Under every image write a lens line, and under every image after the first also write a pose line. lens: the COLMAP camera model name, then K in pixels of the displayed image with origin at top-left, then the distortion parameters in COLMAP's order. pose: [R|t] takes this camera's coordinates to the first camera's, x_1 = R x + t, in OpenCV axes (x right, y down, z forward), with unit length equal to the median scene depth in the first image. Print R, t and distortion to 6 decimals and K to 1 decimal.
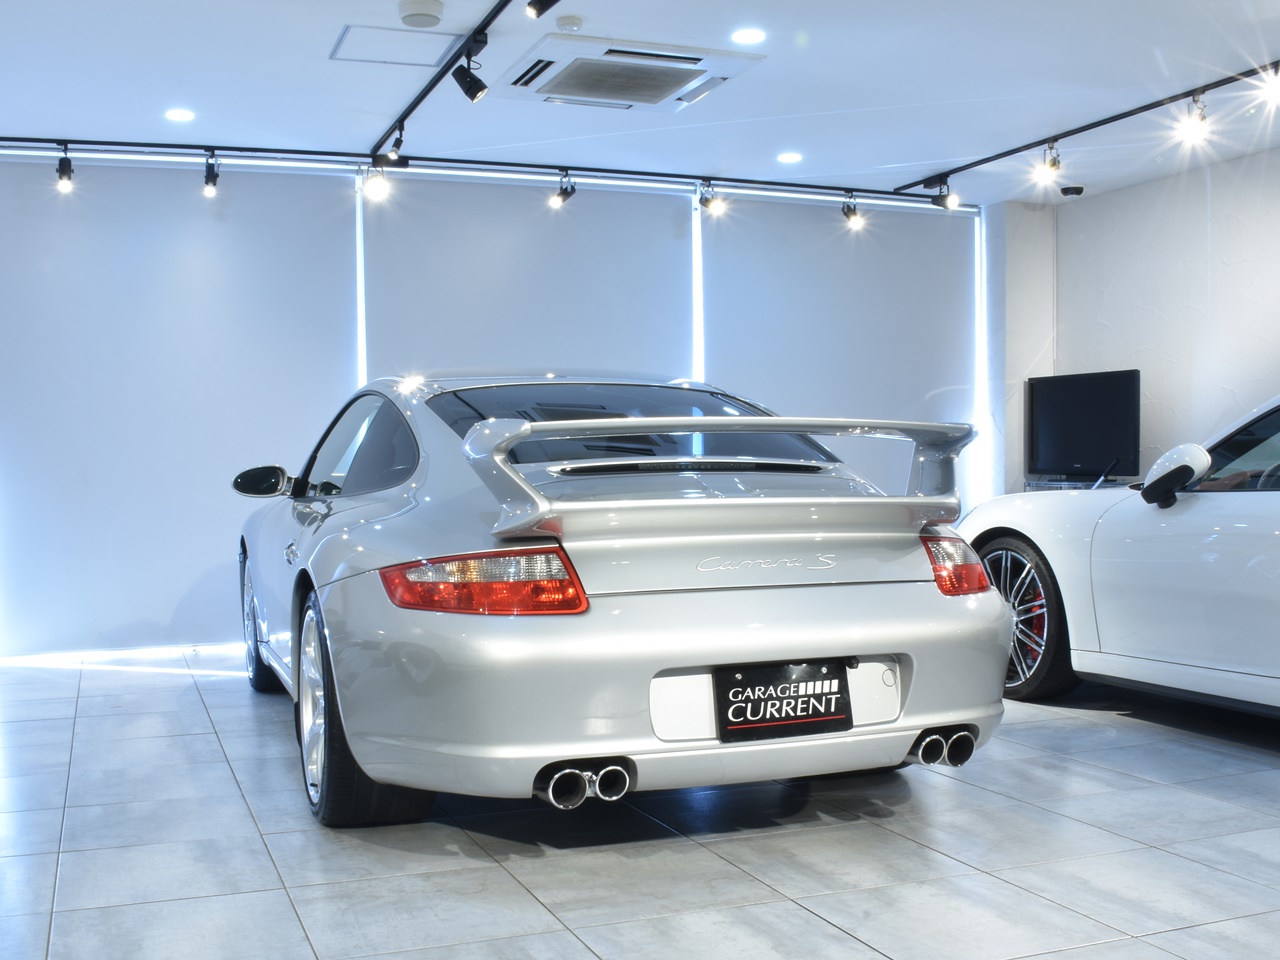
lens RADIAL K [[1393.8, 0, 640.8], [0, 1393.8, 543.9], [0, 0, 1]] dist [-0.120349, 0.003349]
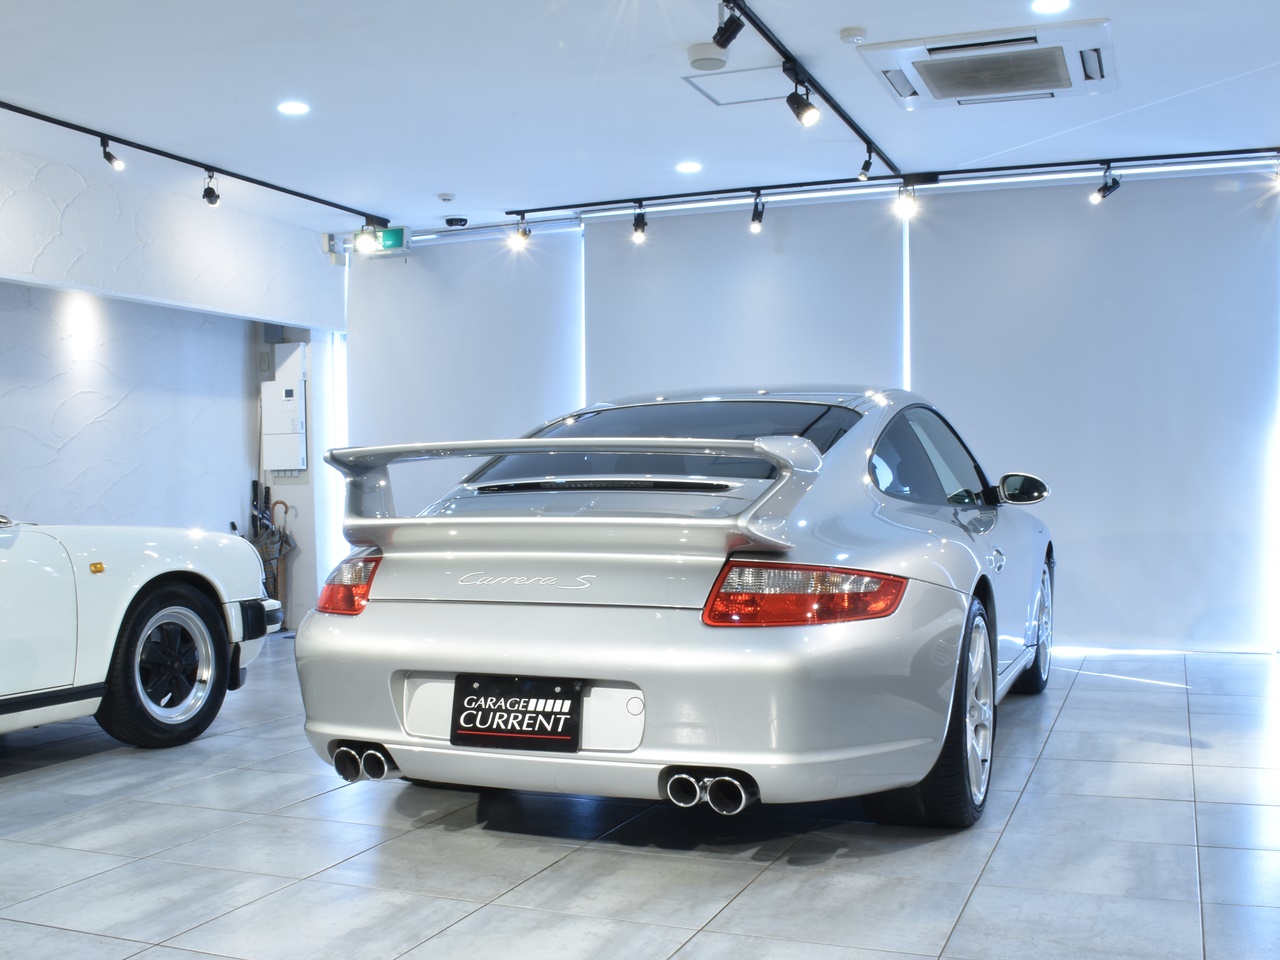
lens RADIAL K [[1356.8, 0, 638.2], [0, 1356.8, 574.1], [0, 0, 1]] dist [-0.142180, 0.020333]
pose [[0.733452, 0.046865, -0.678123, 0.839753], [-0.033534, 0.998900, 0.032764, -0.026668], [0.678913, -0.001290, 0.734217, 0.322223]]
